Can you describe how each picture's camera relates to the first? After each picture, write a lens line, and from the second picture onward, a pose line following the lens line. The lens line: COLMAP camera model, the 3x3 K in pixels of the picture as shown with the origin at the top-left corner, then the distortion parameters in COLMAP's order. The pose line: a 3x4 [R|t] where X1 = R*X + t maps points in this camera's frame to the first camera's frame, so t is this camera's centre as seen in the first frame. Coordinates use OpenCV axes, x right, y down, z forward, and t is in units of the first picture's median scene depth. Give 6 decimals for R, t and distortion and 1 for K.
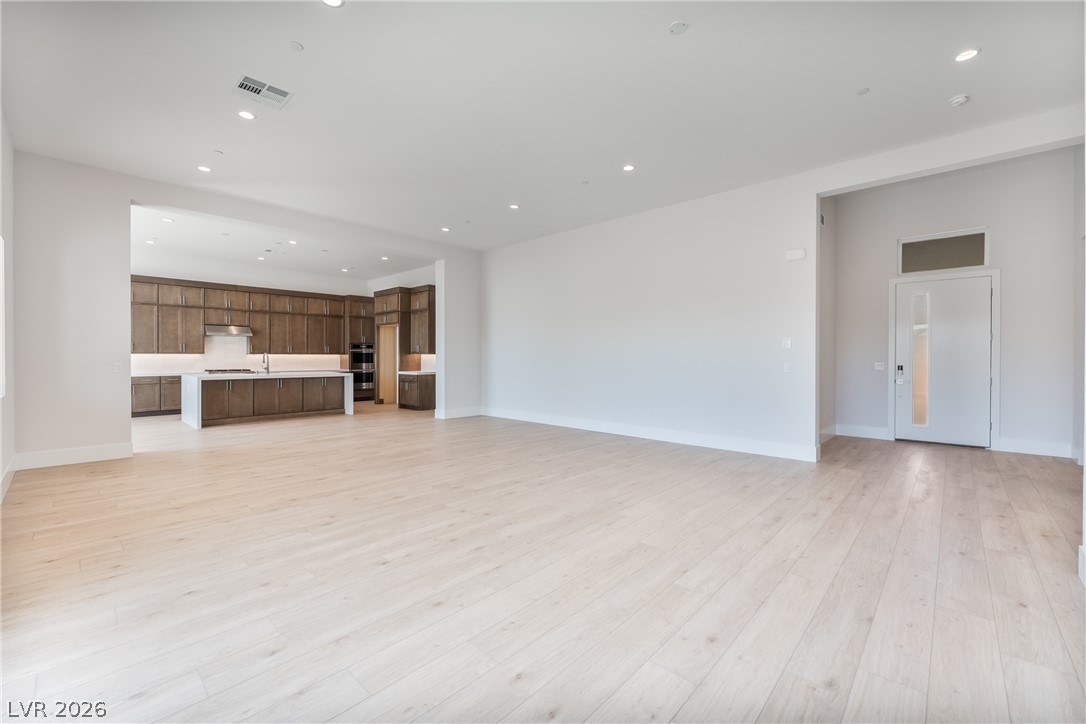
lens RADIAL K [[447.0, 0, 545.4], [0, 447.0, 363.8], [0, 0, 1]] dist [-0.000818, -0.000219]
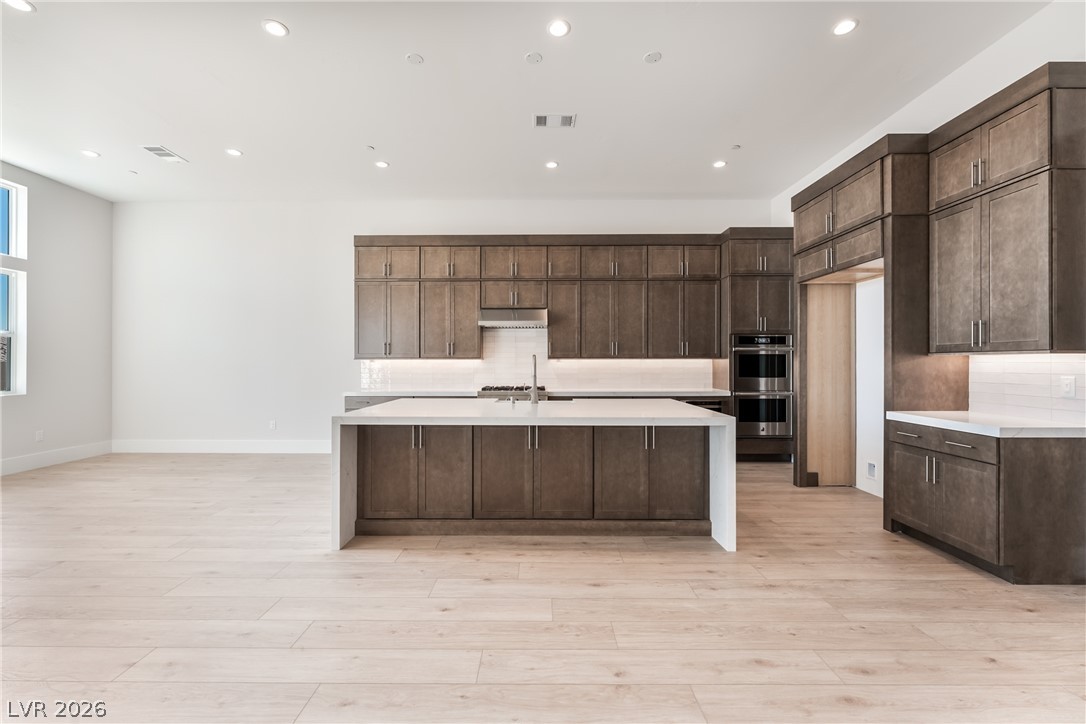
lens RADIAL K [[453.0, 0, 535.0], [0, 453.0, 363.1], [0, 0, 1]] dist [-0.002460, -0.000048]
pose [[0.672150, -0.002463, -0.740411, -0.264407], [-0.008956, 0.999894, -0.011457, -0.010335], [0.740361, 0.014332, 0.672057, 0.621710]]
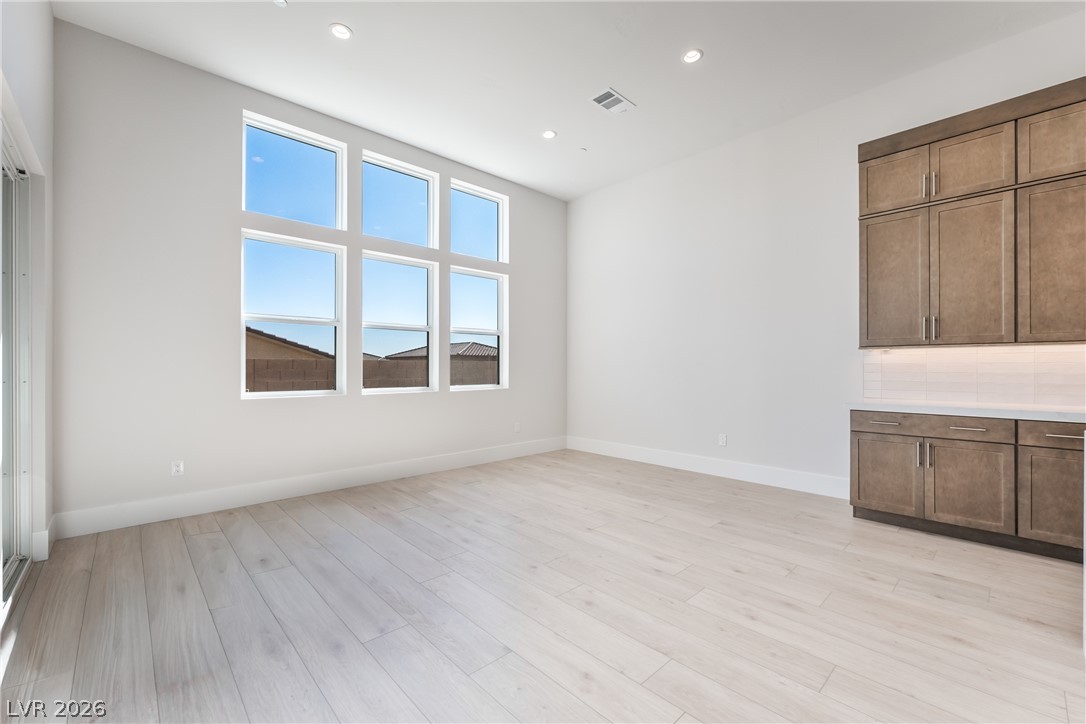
lens RADIAL K [[447.0, 0, 545.4], [0, 447.0, 363.8], [0, 0, 1]] dist [-0.000818, -0.000219]
pose [[-0.066010, -0.006745, -0.997796, -0.478553], [-0.012539, 0.999904, -0.005930, -0.003293], [0.997740, 0.012120, -0.066088, 0.619830]]
